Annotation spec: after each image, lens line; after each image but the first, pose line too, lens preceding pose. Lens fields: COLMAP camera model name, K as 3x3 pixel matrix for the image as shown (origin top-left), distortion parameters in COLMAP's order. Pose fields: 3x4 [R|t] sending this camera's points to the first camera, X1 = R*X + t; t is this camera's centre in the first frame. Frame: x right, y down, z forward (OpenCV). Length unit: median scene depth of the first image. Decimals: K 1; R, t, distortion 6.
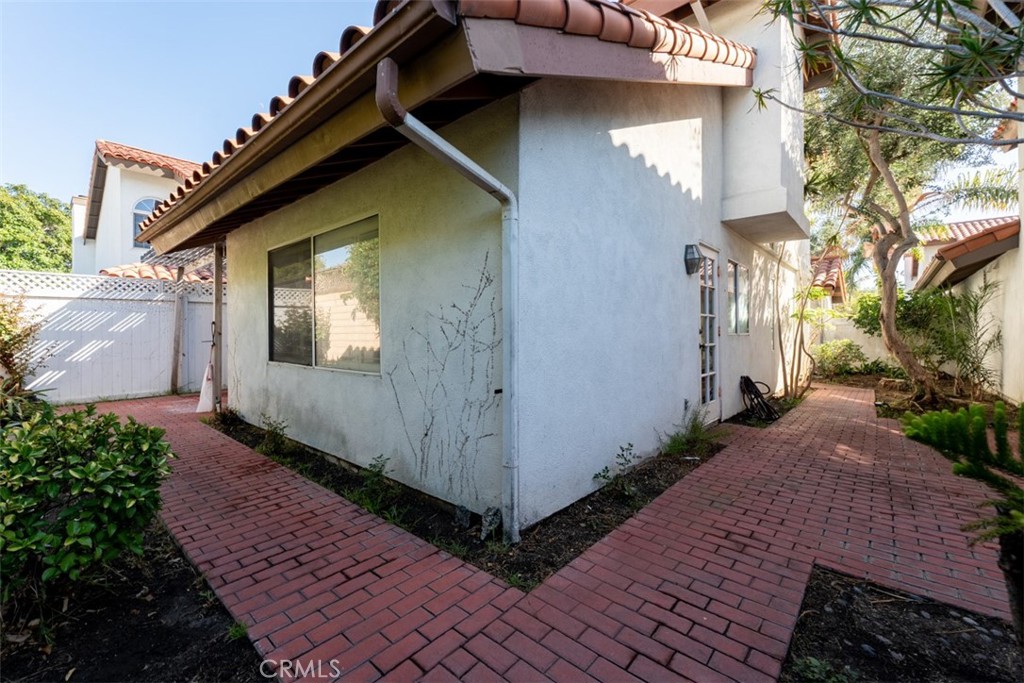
lens RADIAL K [[415.1, 0, 510.0], [0, 415.1, 336.4], [0, 0, 1]] dist [-0.000053, -0.000270]
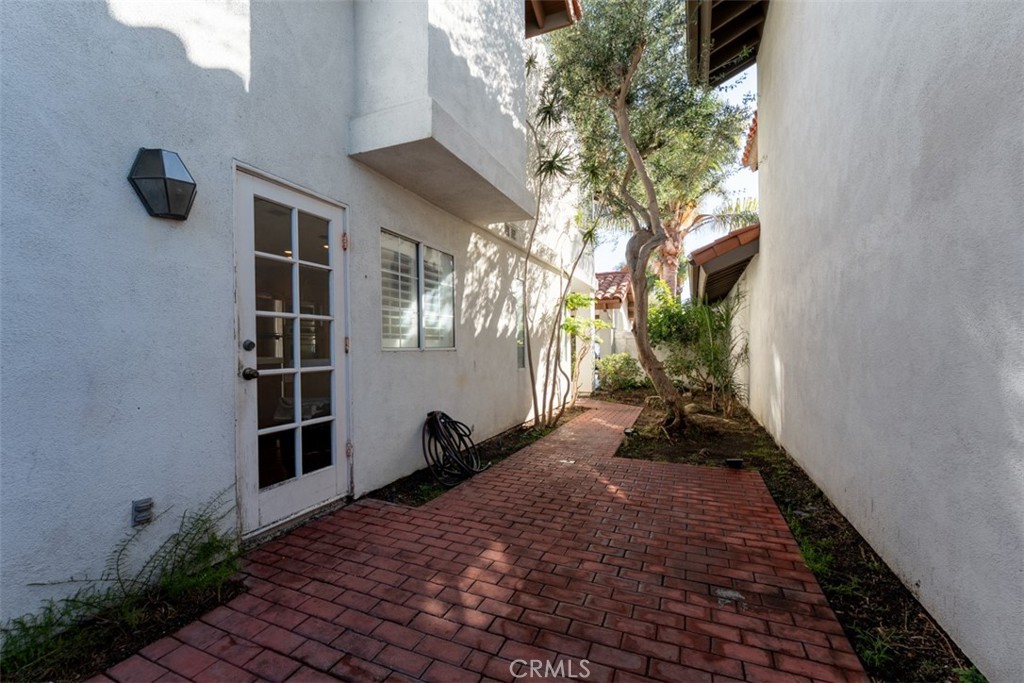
lens RADIAL K [[415.1, 0, 487.0], [0, 415.1, 350.1], [0, 0, 1]] dist [-0.000053, -0.000270]
pose [[0.960088, -0.007247, 0.279604, 0.343105], [0.007798, 0.999969, -0.000857, -0.001701], [-0.279589, 0.003003, 0.960115, 0.251396]]
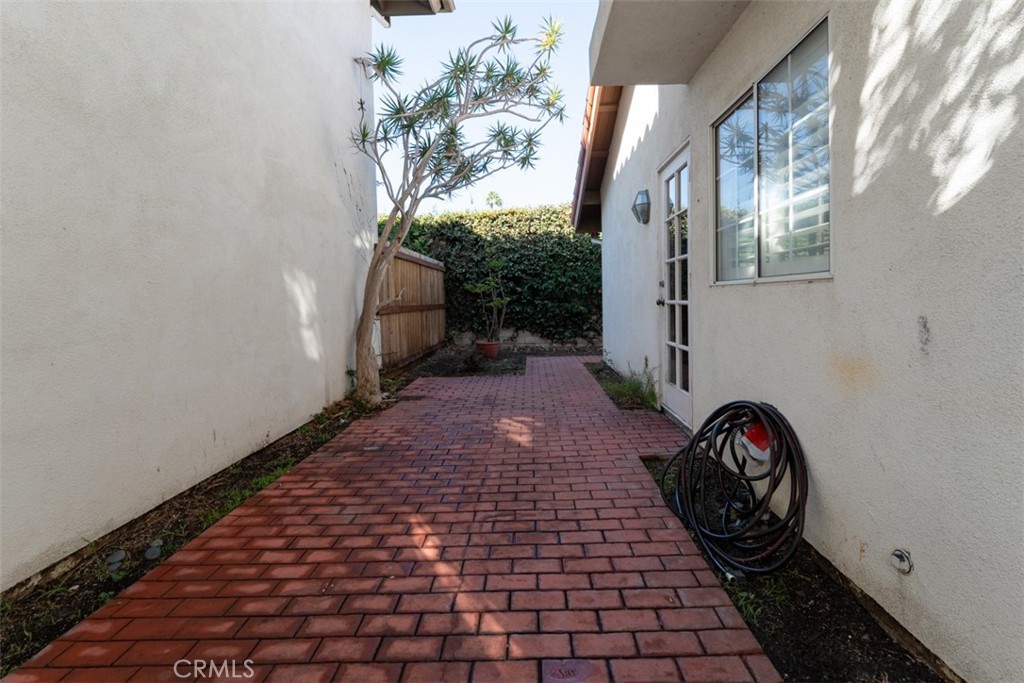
lens RADIAL K [[415.1, 0, 512.2], [0, 415.1, 344.1], [0, 0, 1]] dist [-0.000053, -0.000270]
pose [[-0.759086, 0.093592, -0.644227, 0.709484], [0.020273, 0.992530, 0.120304, 0.001000], [0.650674, 0.078260, -0.755313, 0.854477]]
